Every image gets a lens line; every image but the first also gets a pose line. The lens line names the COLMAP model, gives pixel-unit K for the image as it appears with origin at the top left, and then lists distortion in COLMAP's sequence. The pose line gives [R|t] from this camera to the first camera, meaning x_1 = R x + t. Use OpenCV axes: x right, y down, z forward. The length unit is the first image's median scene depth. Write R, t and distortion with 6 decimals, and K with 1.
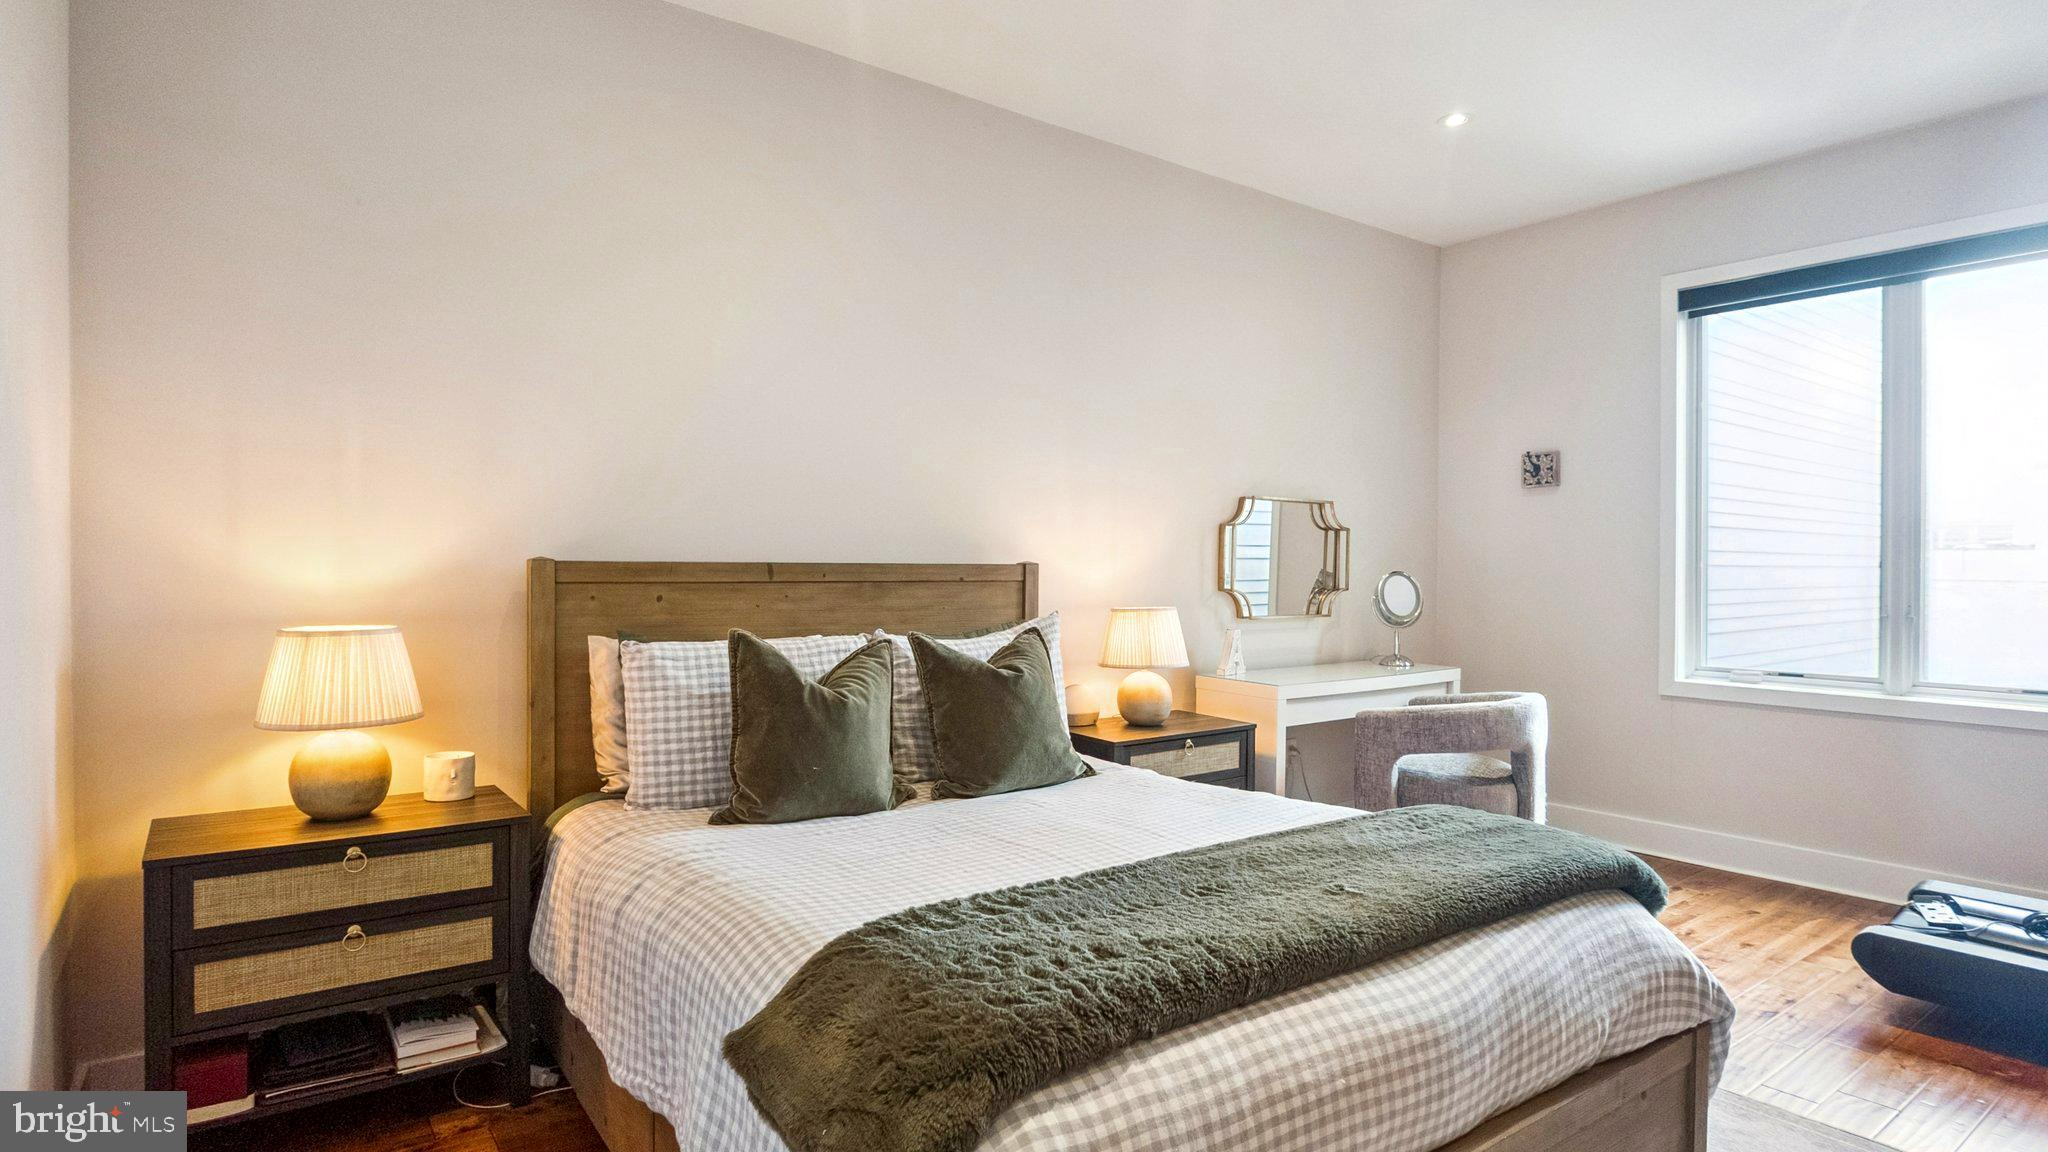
lens RADIAL K [[1130.6, 0, 1028.2], [0, 1130.6, 574.0], [0, 0, 1]] dist [0.034410, -0.031863]
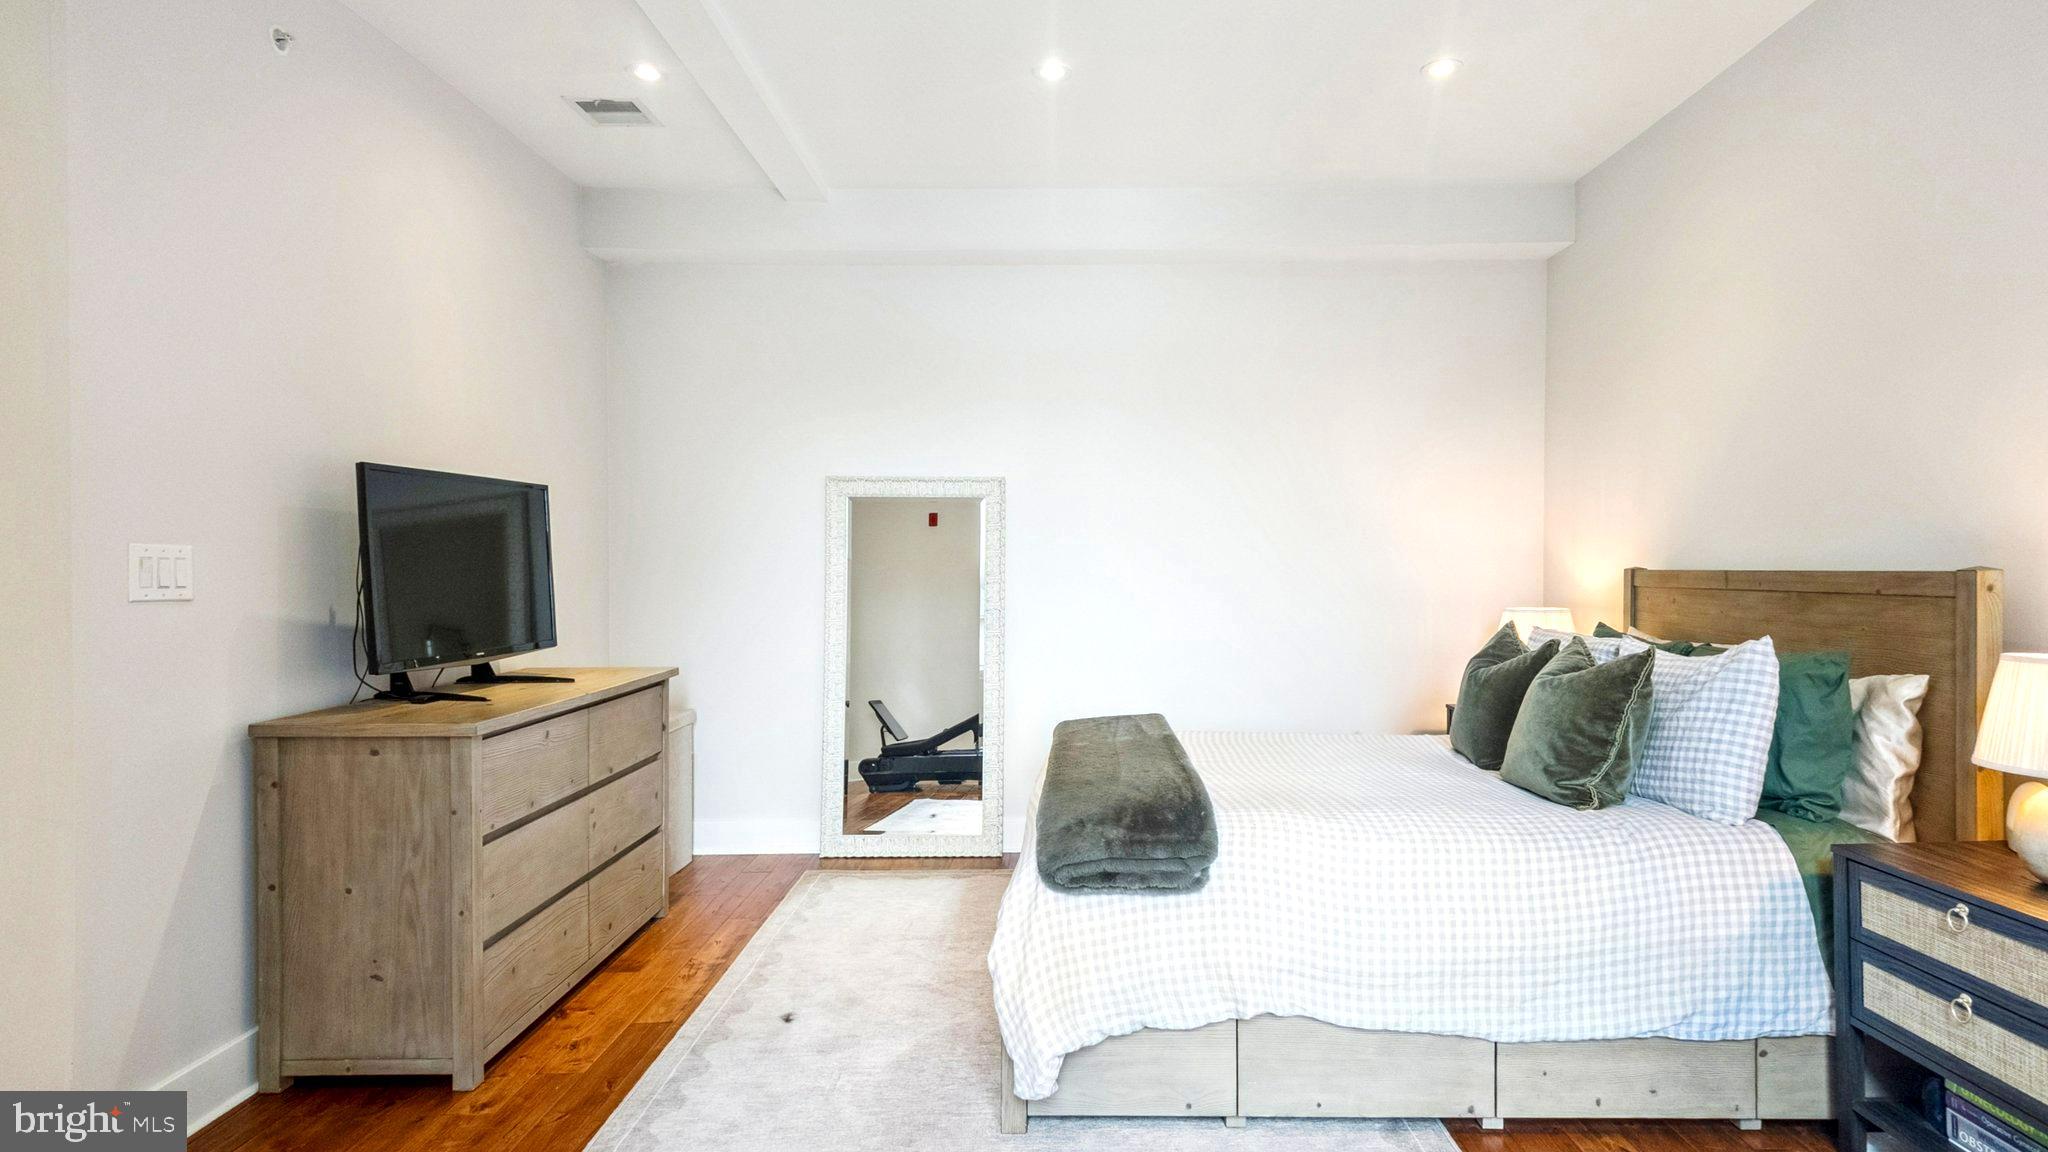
lens RADIAL K [[1140.3, 0, 1056.1], [0, 1140.3, 609.8], [0, 0, 1]] dist [0.024825, -0.001135]
pose [[-0.608106, 0.028009, -0.793362, 0.711431], [-0.006101, 0.999183, 0.039952, -0.009072], [0.793832, 0.029135, -0.607438, 0.829120]]
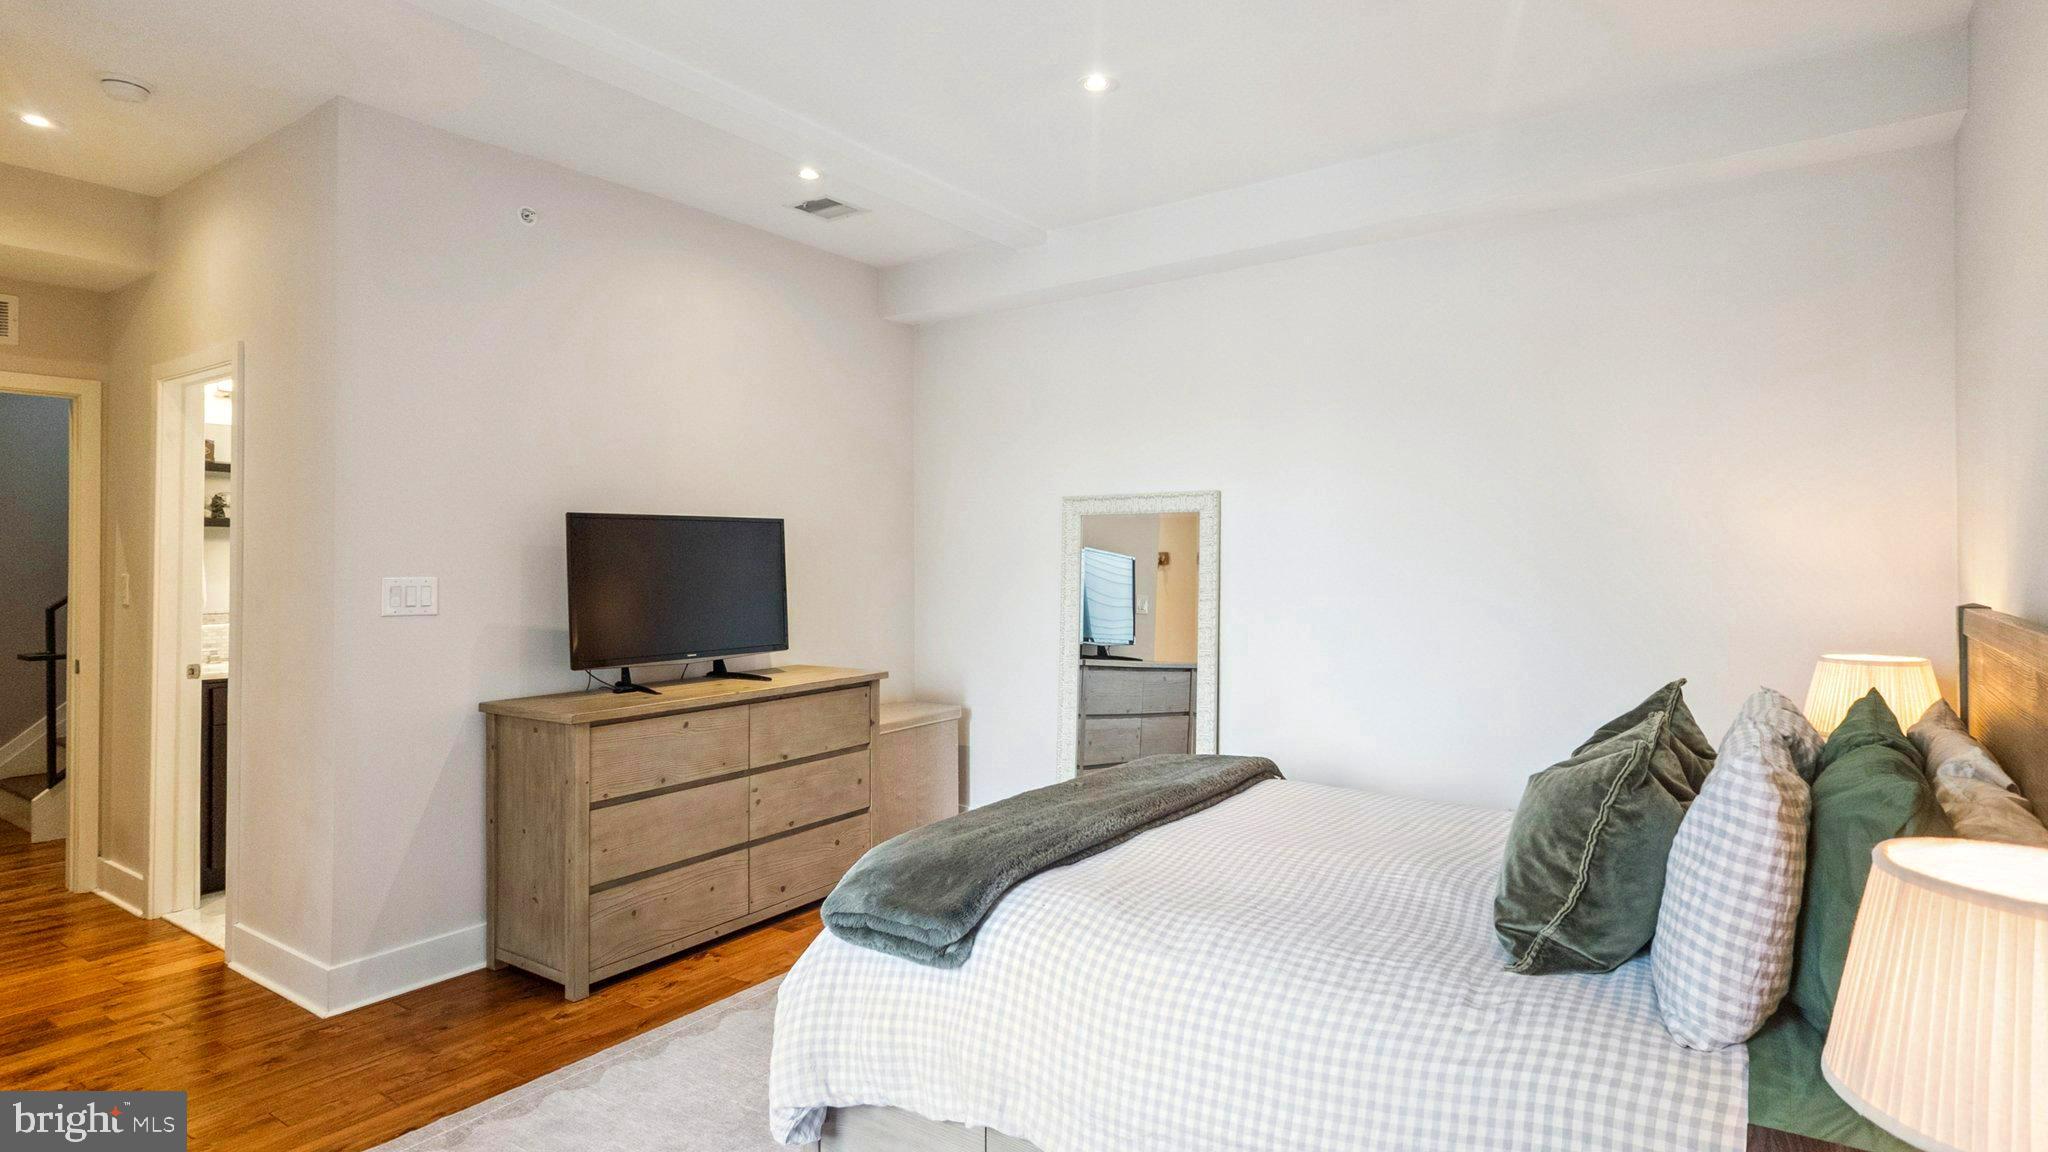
lens RADIAL K [[1067.0, 0, 1030.8], [0, 1067.0, 568.3], [0, 0, 1]] dist [0.033518, -0.020171]
pose [[-0.952607, 0.002552, -0.304193, 0.339484], [-0.001908, 0.999895, 0.014363, -0.033934], [0.304197, 0.014263, -0.952502, 1.010329]]
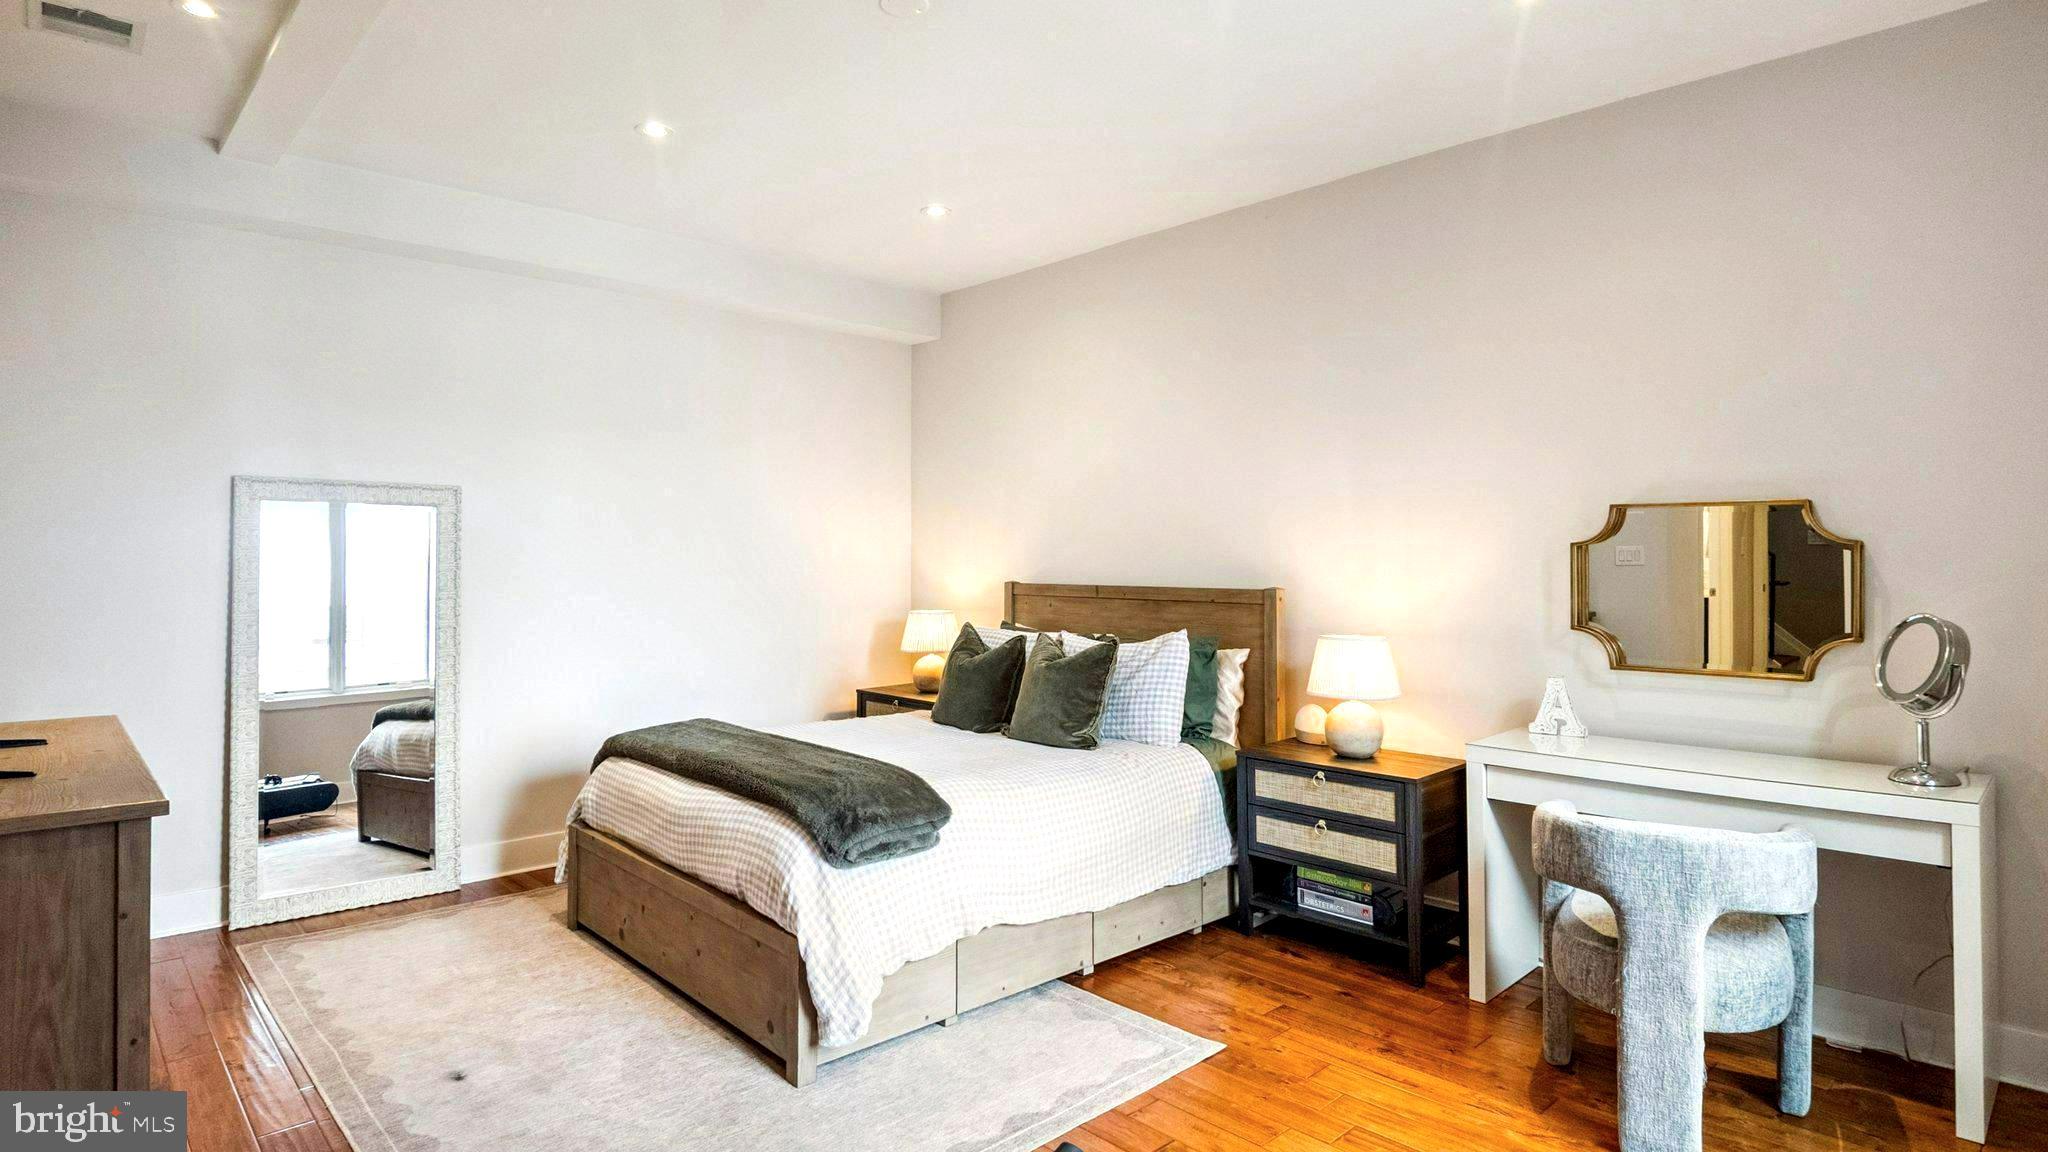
lens RADIAL K [[1073.5, 0, 1022.5], [0, 1073.5, 574.1], [0, 0, 1]] dist [0.016541, -0.026851]
pose [[0.095324, 0.008133, -0.995413, 0.899711], [-0.011553, 0.999908, 0.007063, -0.025177], [0.995379, 0.010826, 0.095409, 0.540854]]
